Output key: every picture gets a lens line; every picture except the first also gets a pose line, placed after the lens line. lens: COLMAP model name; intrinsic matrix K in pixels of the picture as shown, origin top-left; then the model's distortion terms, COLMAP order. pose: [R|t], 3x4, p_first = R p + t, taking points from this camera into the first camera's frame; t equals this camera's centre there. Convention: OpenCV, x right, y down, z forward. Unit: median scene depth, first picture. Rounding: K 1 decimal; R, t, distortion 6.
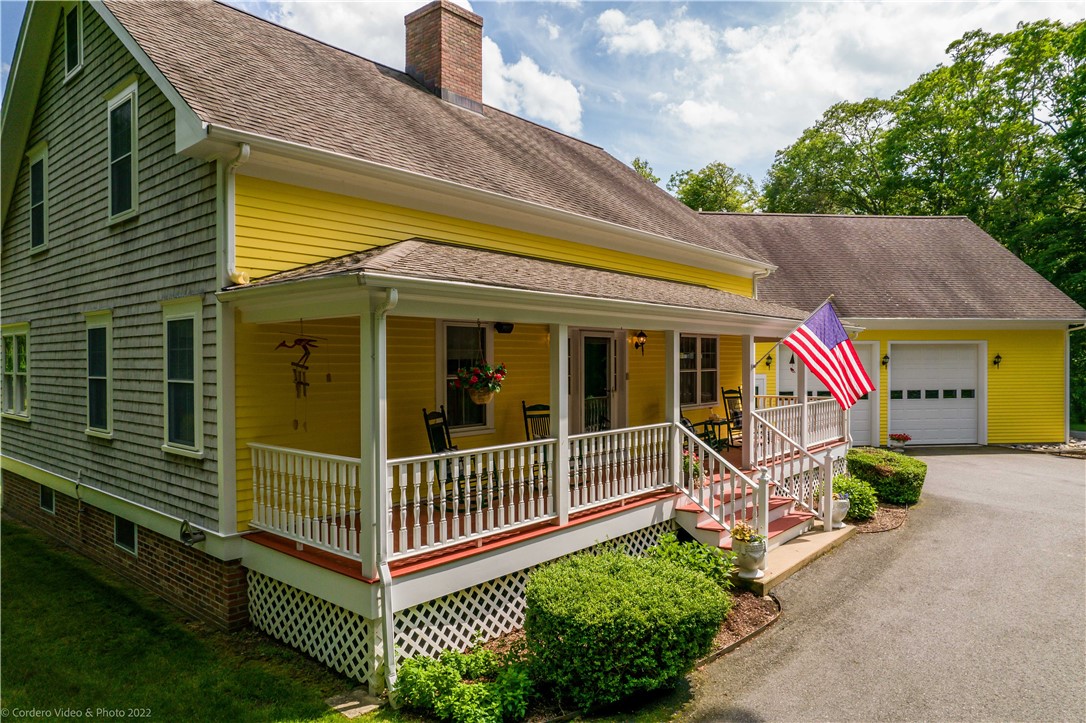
lens RADIAL K [[699.9, 0, 543.8], [0, 699.9, 363.2], [0, 0, 1]] dist [-0.038886, 0.030956]
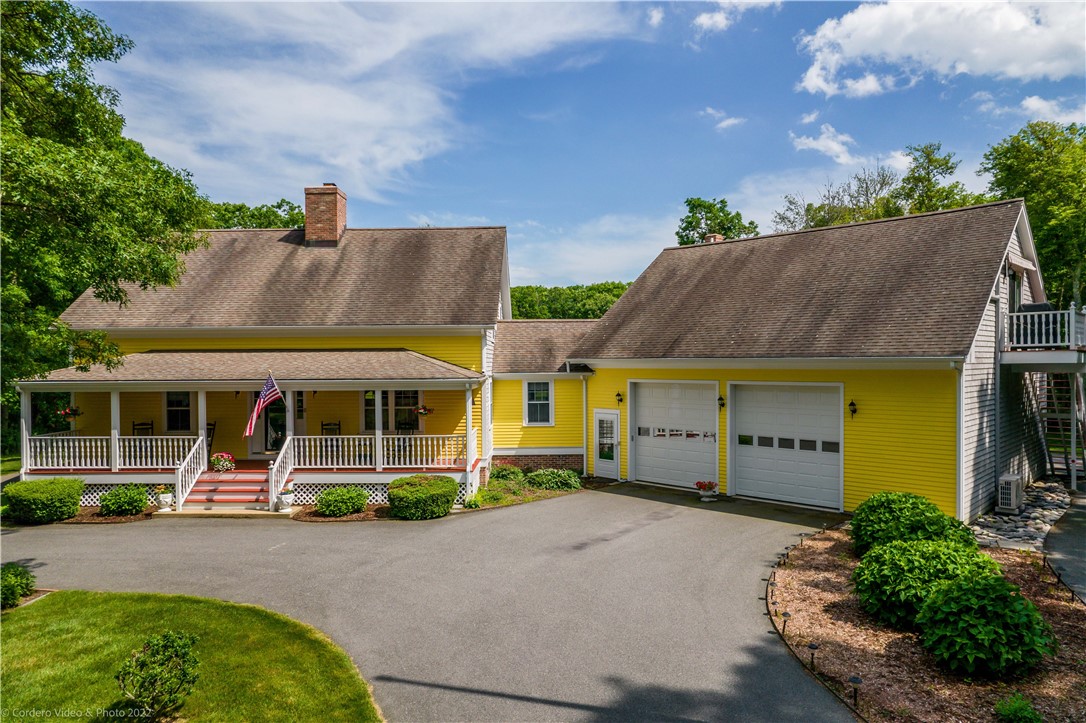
lens RADIAL K [[699.9, 0, 535.4], [0, 699.9, 363.1], [0, 0, 1]] dist [-0.038886, 0.030956]
pose [[0.640127, 0.005175, -0.768251, 1.034851], [0.000229, 0.999976, 0.006927, -0.061878], [0.768269, -0.004610, 0.640111, 0.204043]]
